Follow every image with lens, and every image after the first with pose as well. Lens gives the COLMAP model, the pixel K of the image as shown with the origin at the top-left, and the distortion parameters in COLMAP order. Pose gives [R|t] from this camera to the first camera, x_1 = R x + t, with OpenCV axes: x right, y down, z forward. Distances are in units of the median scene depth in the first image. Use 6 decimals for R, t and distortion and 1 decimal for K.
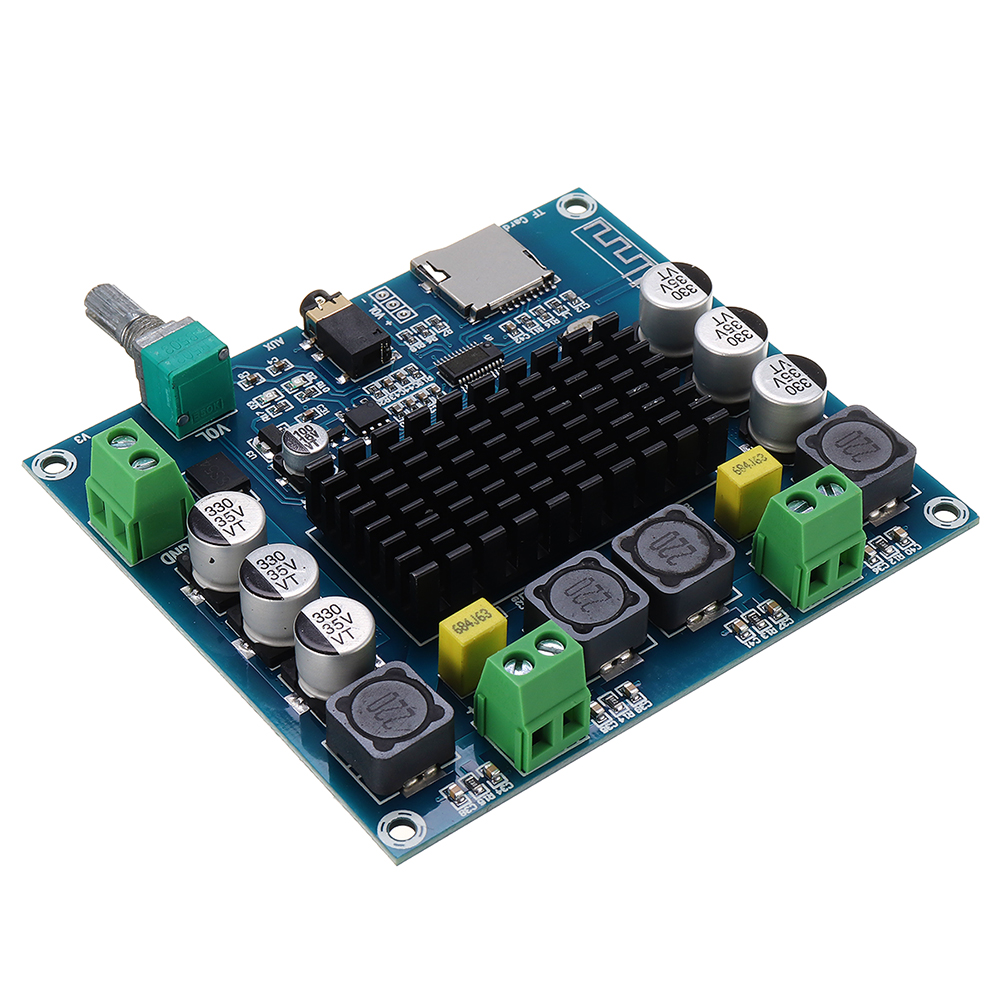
lens RADIAL K [[3179.7, 0, 454.7], [0, 3179.7, 500.0], [0, 0, 1]] dist [0.024333, 1.242479]
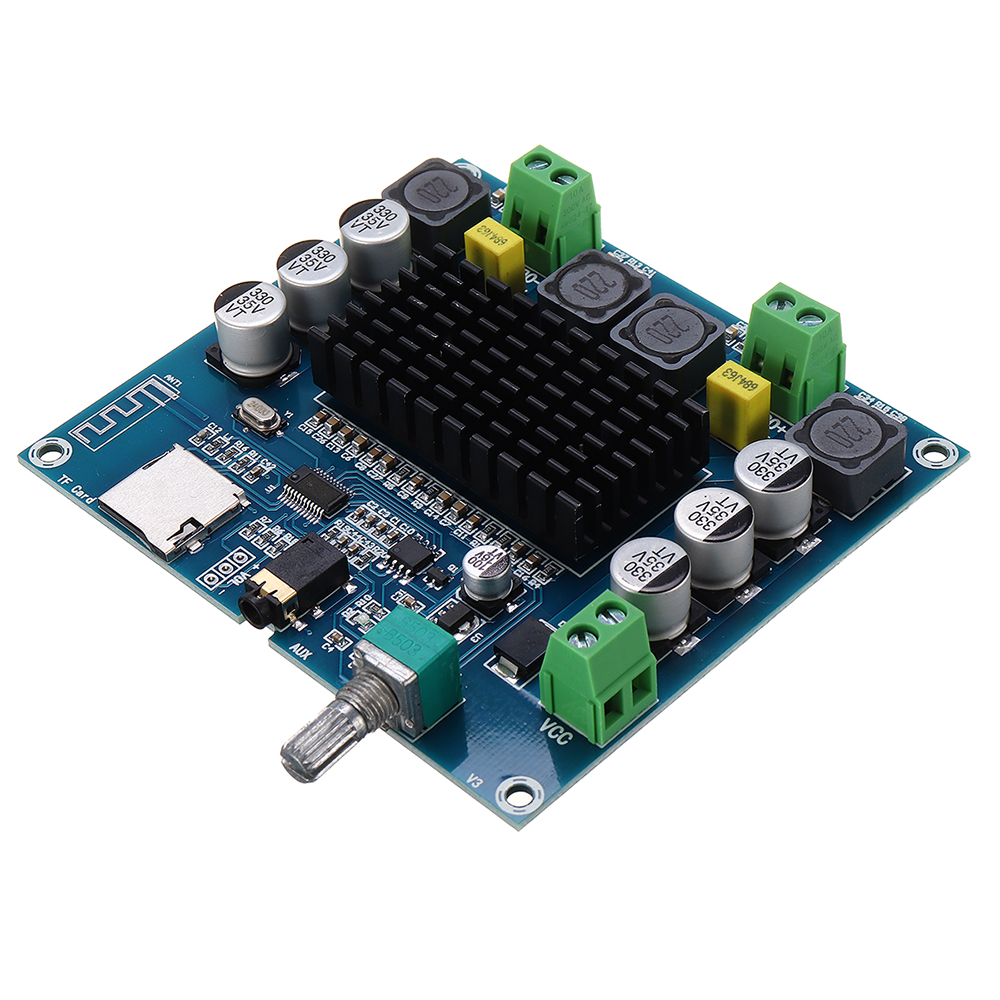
lens RADIAL K [[3179.7, 0, 454.7], [0, 3179.7, 500.0], [0, 0, 1]] dist [0.024333, 1.242479]
pose [[-0.141051, -0.688568, 0.711321, -0.689750], [0.742067, 0.402069, 0.536355, -0.529041], [-0.655317, 0.603502, 0.454252, 0.539786]]
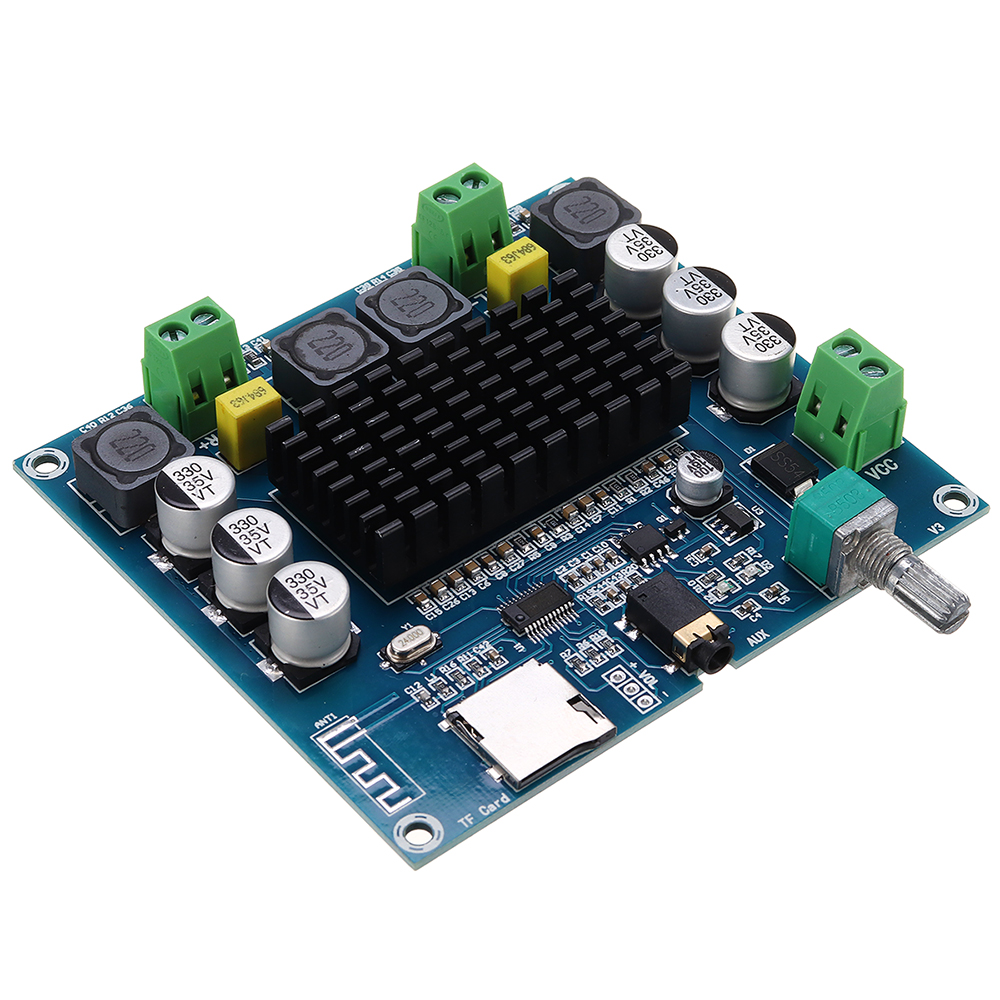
lens RADIAL K [[3084.1, 0, 650.7], [0, 3084.1, 499.5], [0, 0, 1]] dist [0.040411, 0.831840]
pose [[-0.996434, 0.024477, -0.080749, 0.043386], [-0.080868, -0.003913, 0.996717, -0.927934], [0.024080, 0.999693, 0.005879, 0.968987]]
